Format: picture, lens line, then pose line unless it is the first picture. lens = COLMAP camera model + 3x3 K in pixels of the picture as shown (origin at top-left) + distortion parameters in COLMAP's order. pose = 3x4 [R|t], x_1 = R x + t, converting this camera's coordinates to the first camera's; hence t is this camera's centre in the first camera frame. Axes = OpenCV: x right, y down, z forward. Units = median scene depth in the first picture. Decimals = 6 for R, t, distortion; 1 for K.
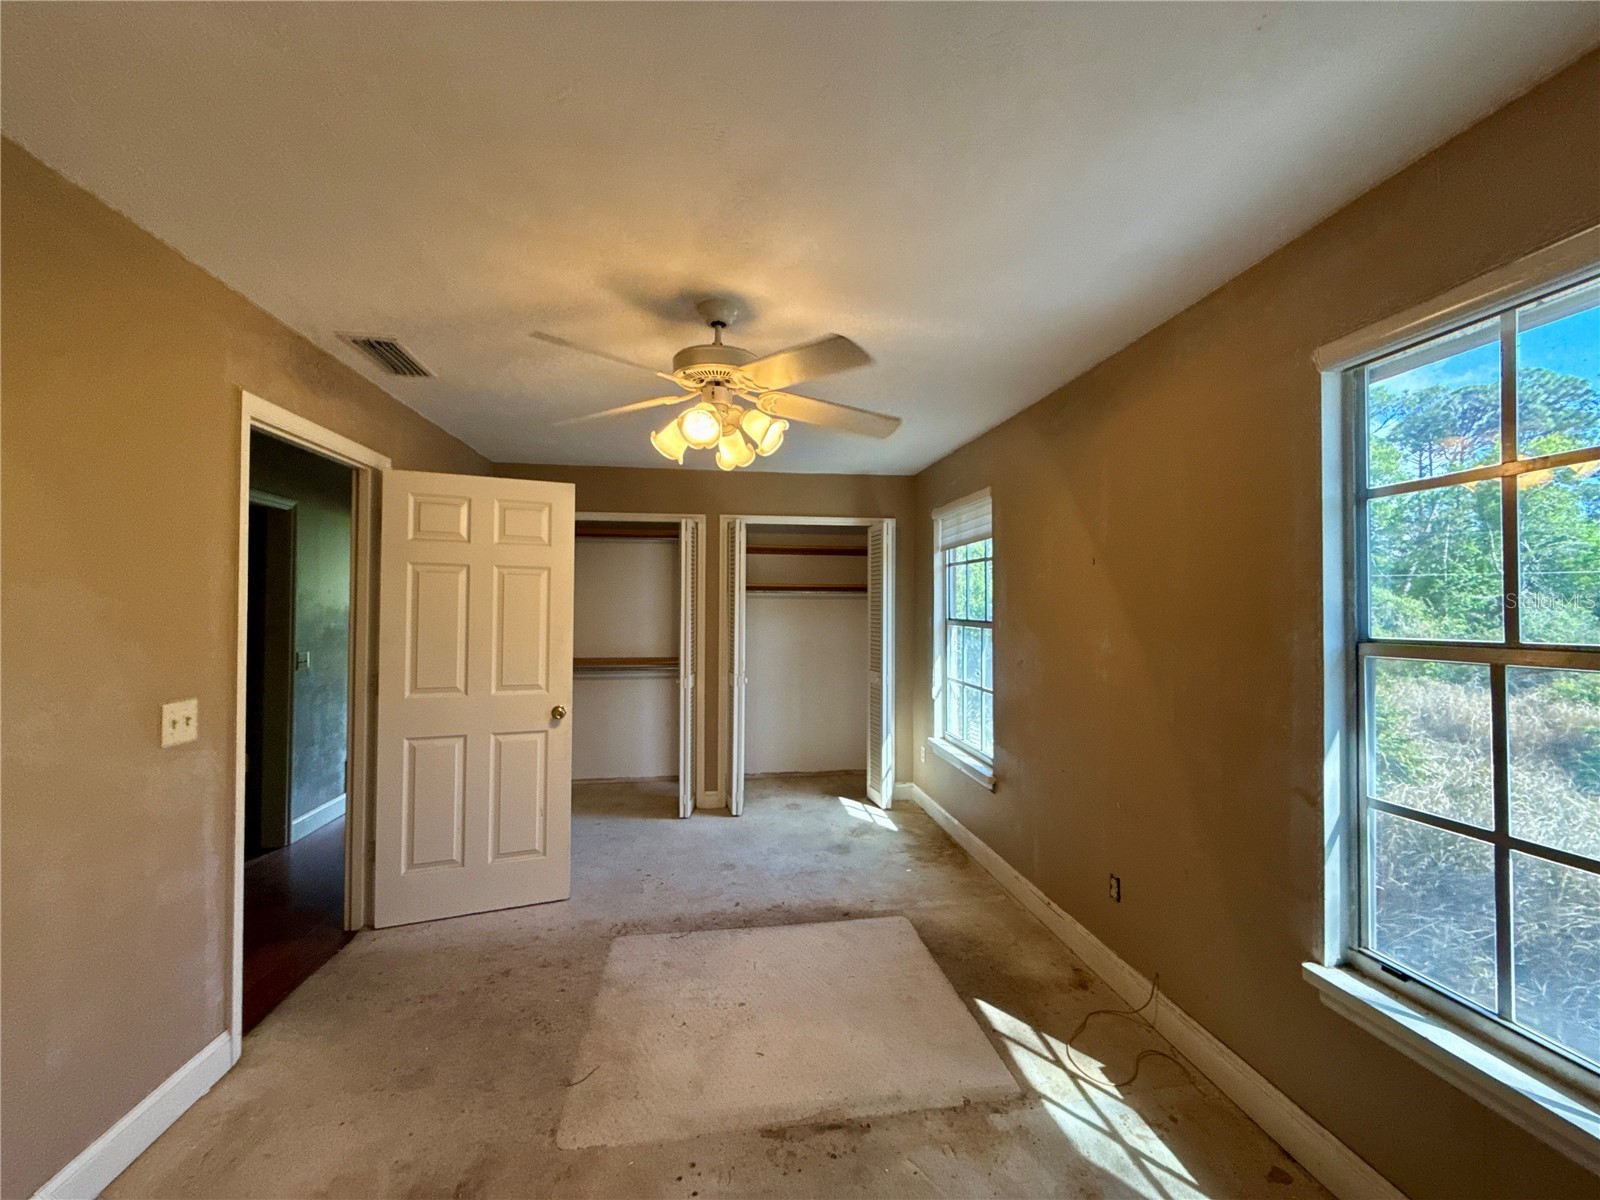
lens RADIAL K [[638.1, 0, 798.1], [0, 638.1, 597.7], [0, 0, 1]] dist [-0.001262, 0.000224]
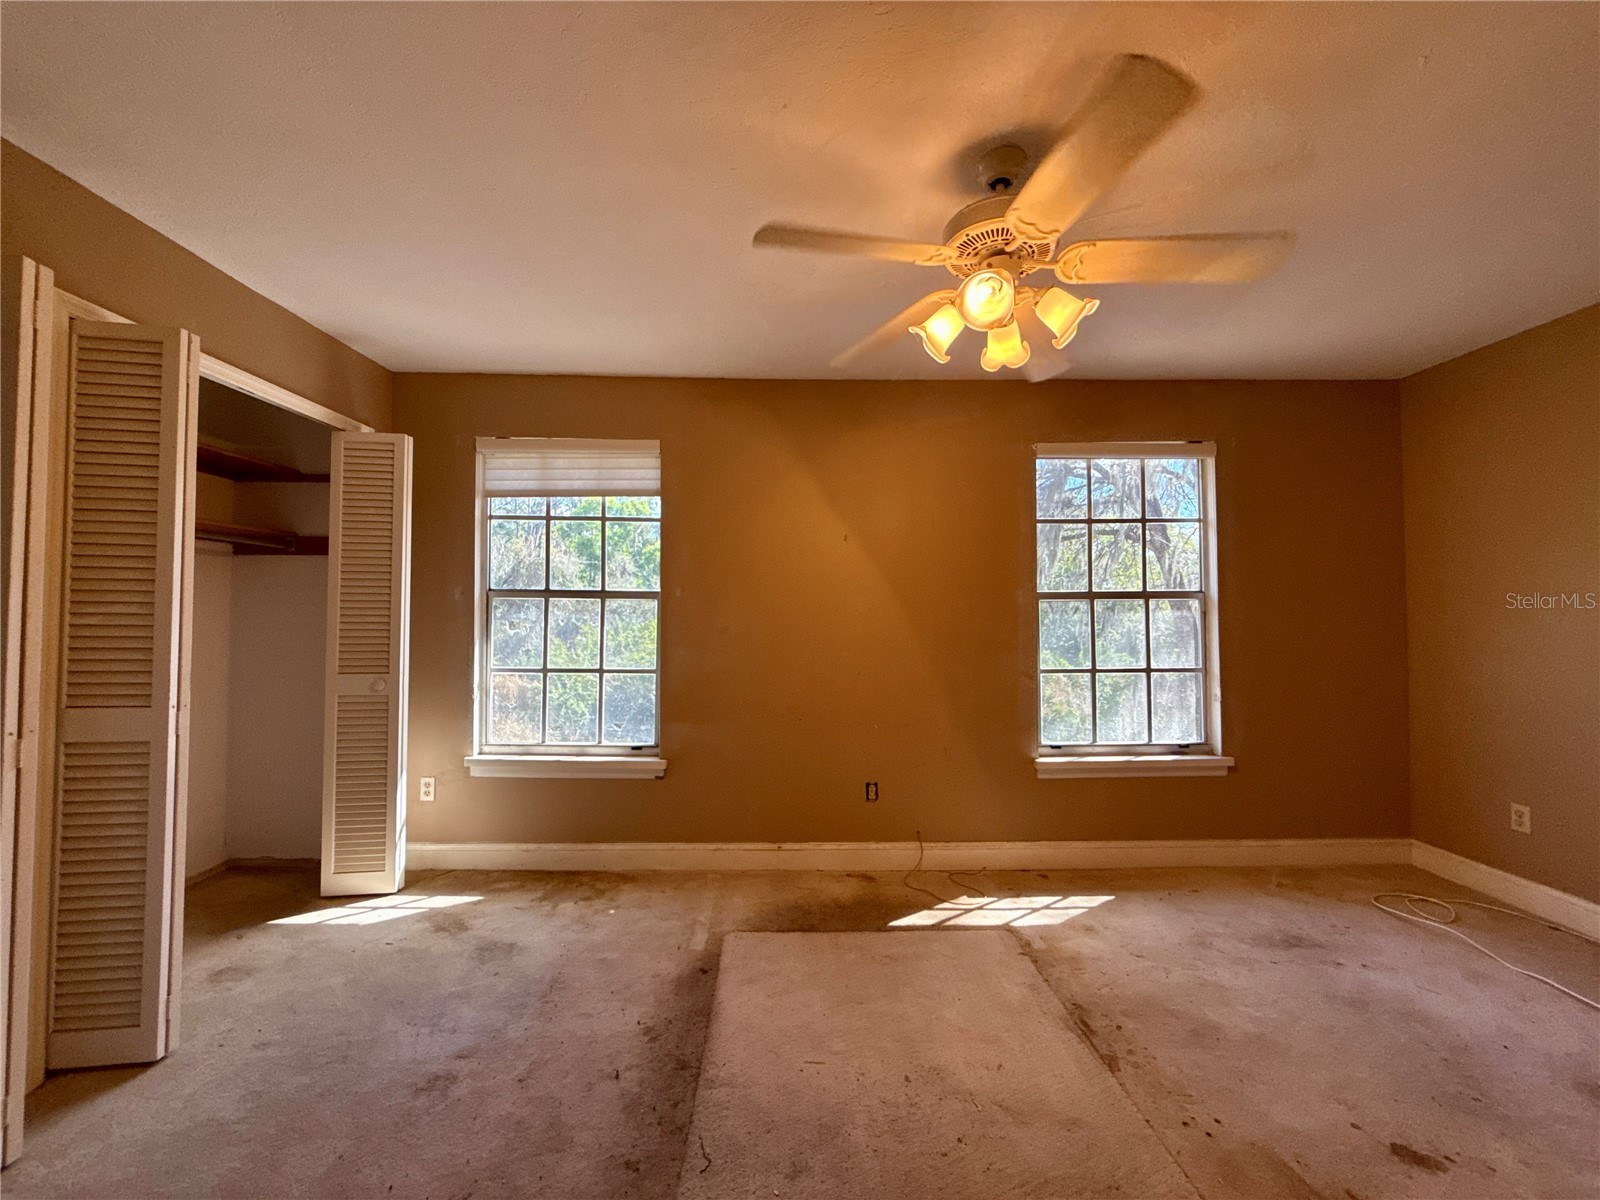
lens RADIAL K [[638.1, 0, 798.1], [0, 638.1, 597.7], [0, 0, 1]] dist [-0.001262, 0.000224]
pose [[0.127480, 0.024000, 0.991551, -0.684126], [-0.018165, 0.999596, -0.021860, 0.079031], [-0.991675, -0.015225, 0.127864, 0.835102]]
